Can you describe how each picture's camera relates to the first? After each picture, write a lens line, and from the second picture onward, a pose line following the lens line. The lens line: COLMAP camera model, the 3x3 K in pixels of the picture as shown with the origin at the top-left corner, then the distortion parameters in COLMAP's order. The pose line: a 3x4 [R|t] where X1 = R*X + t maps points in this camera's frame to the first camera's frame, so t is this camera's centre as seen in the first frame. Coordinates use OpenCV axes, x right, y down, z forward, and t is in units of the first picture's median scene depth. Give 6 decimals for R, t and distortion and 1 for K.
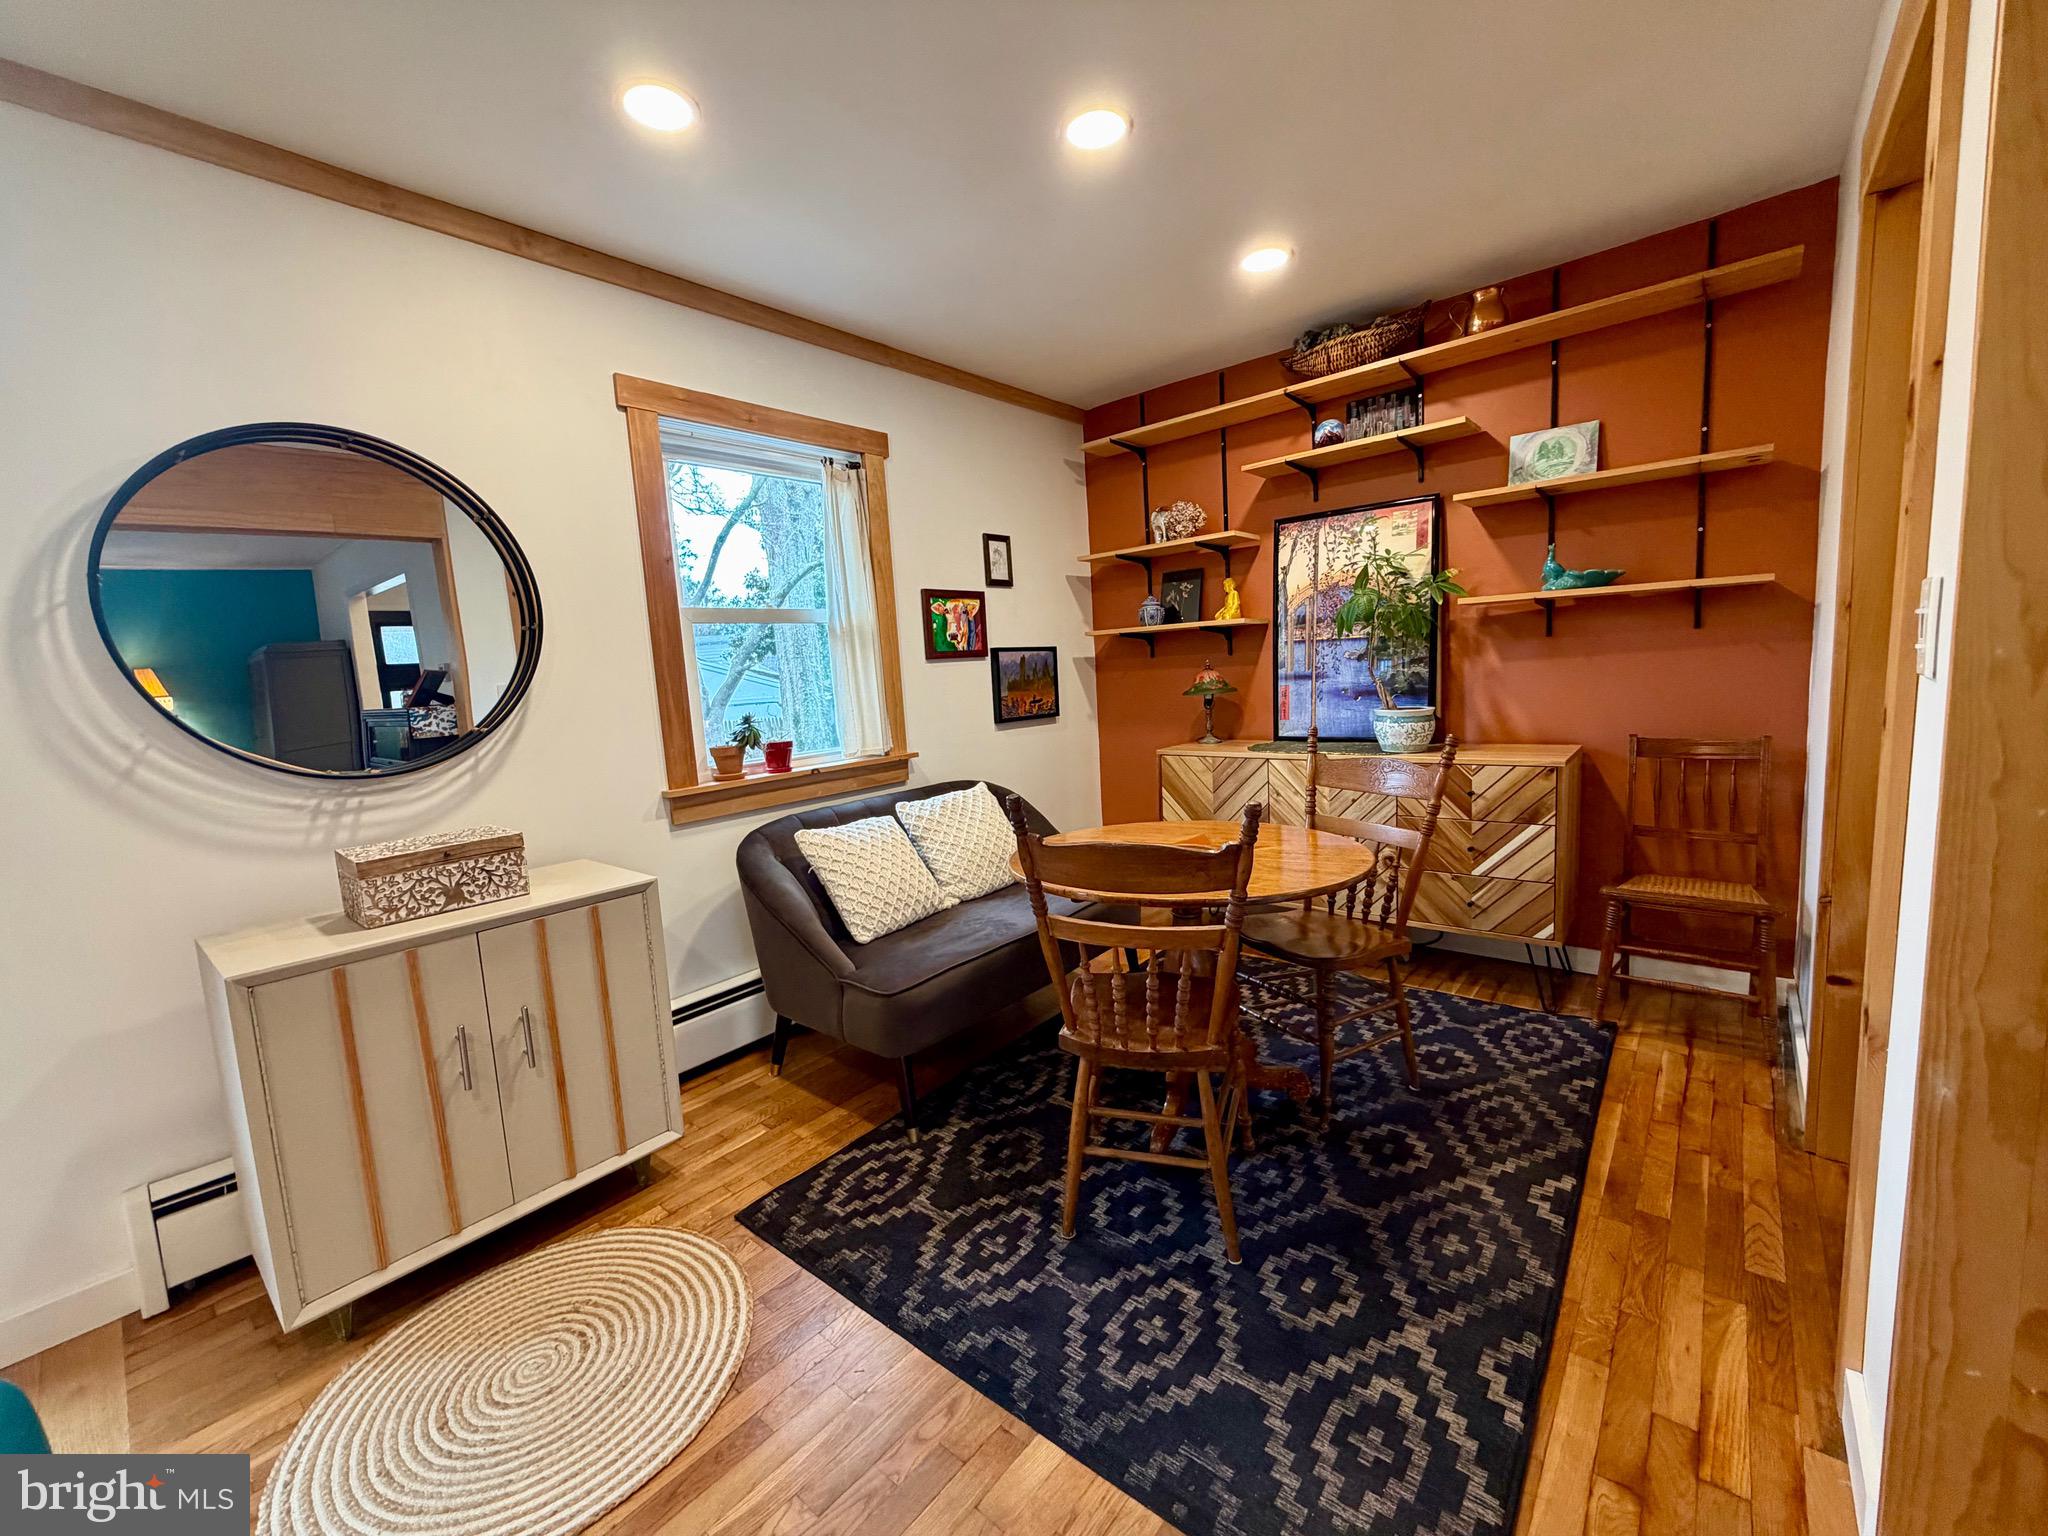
lens RADIAL K [[817.0, 0, 1018.1], [0, 817.0, 766.6], [0, 0, 1]] dist [-0.000194, 0.000290]
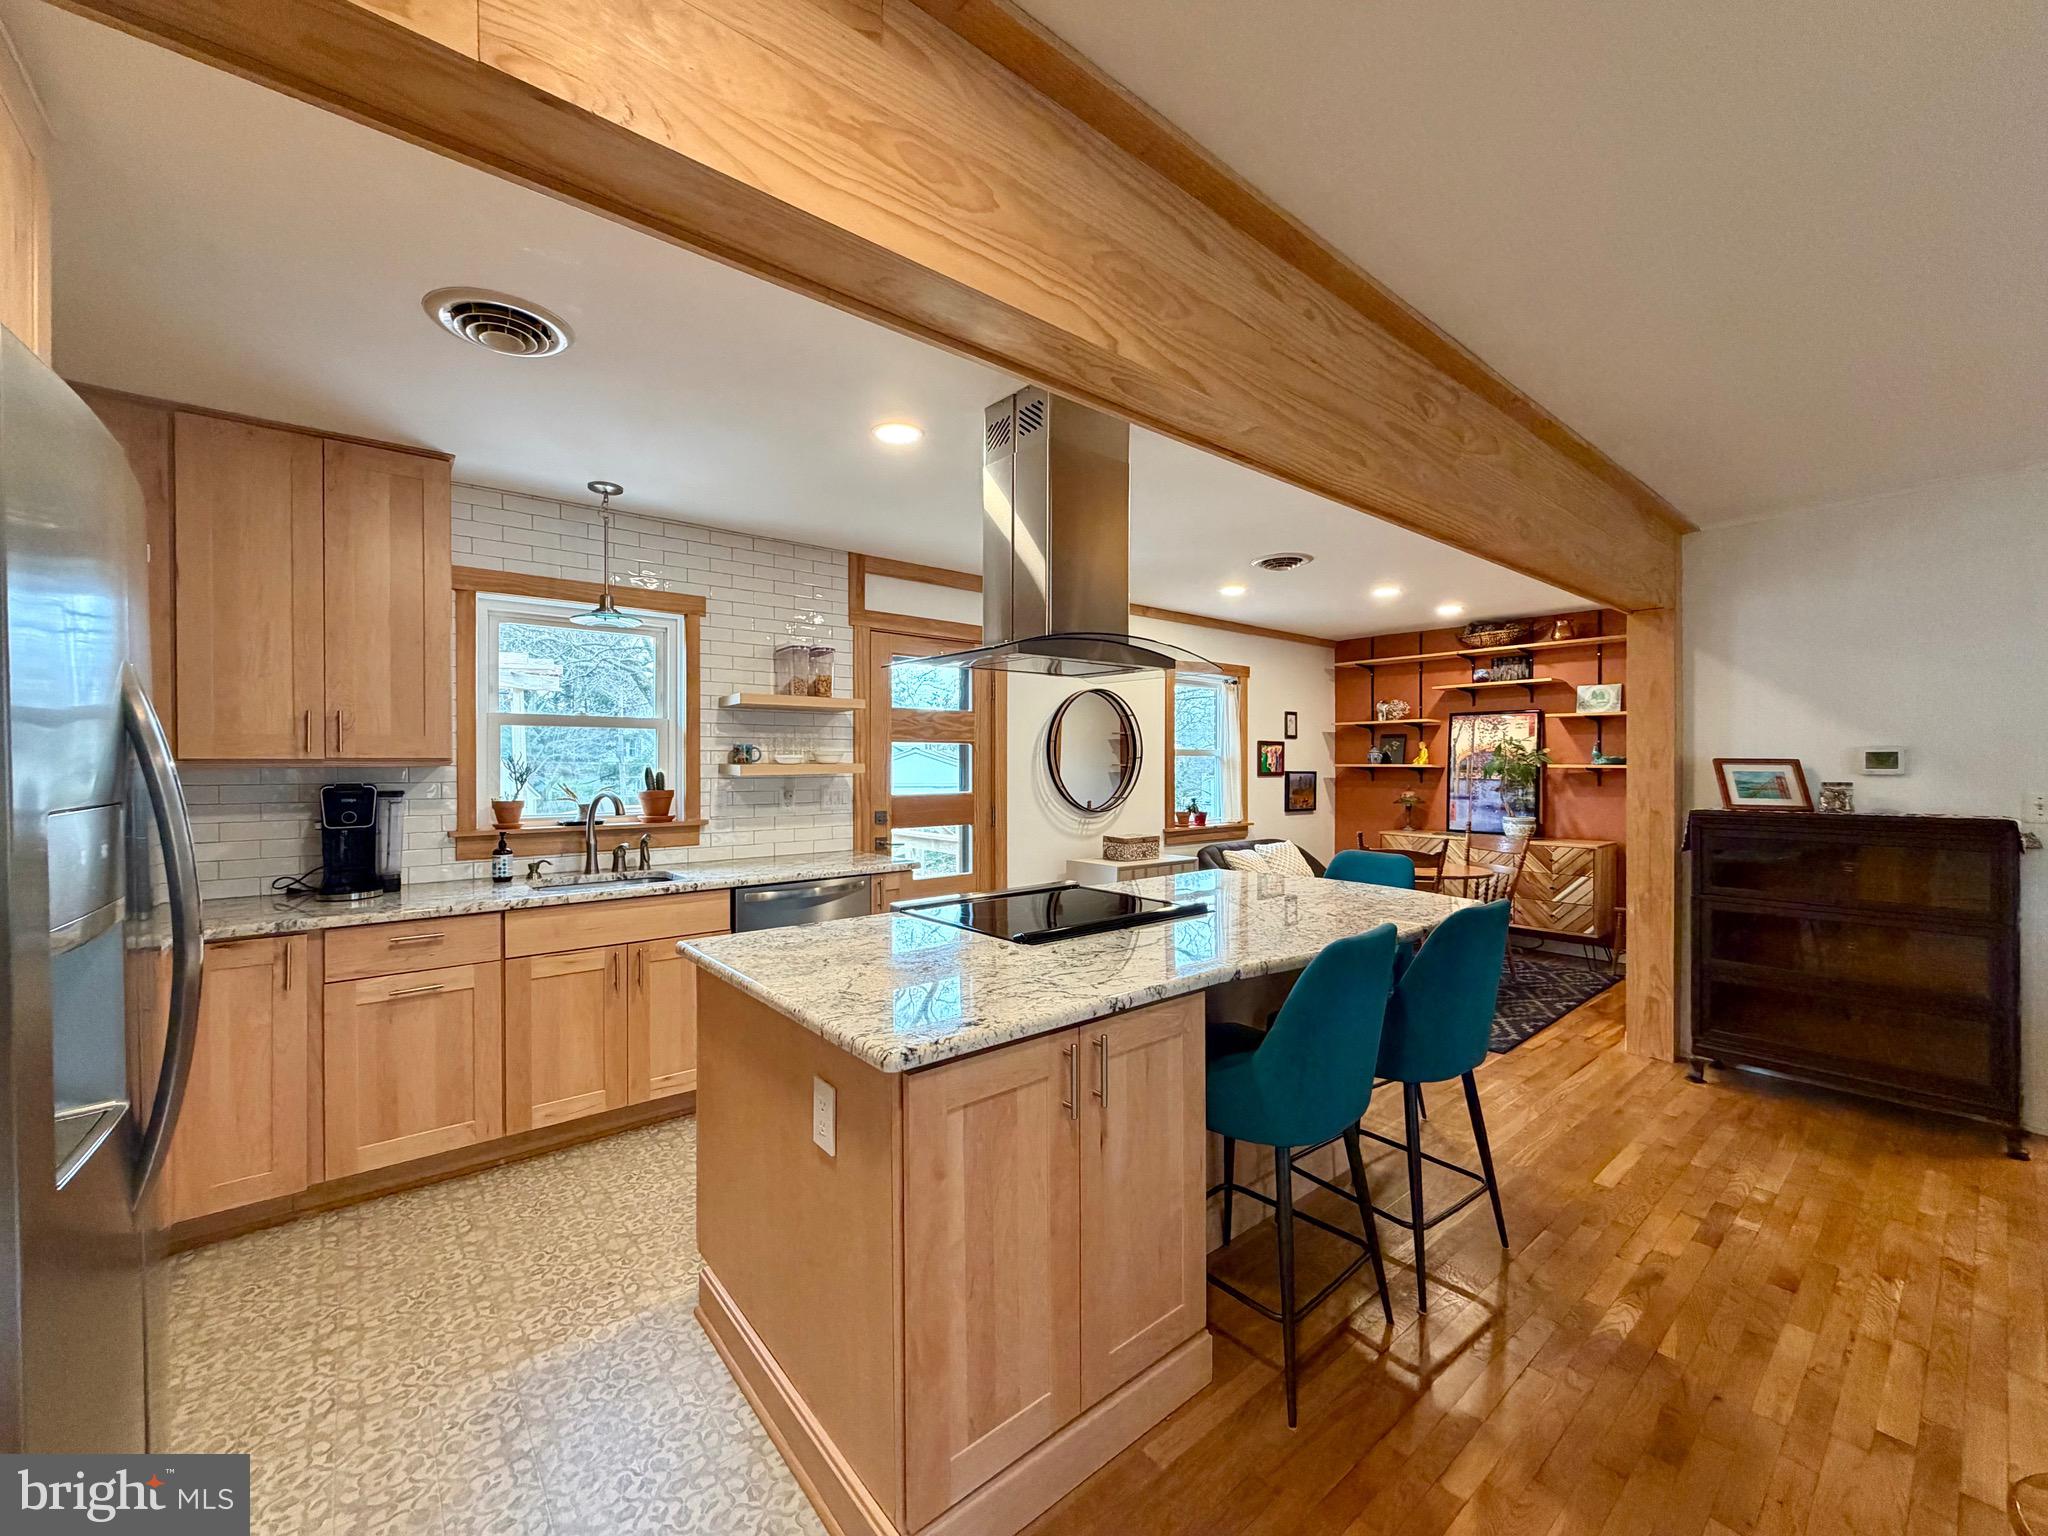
lens RADIAL K [[817.0, 0, 1018.1], [0, 817.0, 766.6], [0, 0, 1]] dist [-0.000194, 0.000290]
pose [[0.984317, 0.061148, -0.165472, -0.364421], [-0.079833, 0.990860, -0.108734, 0.107837], [0.157310, 0.120239, 0.980202, -1.038365]]
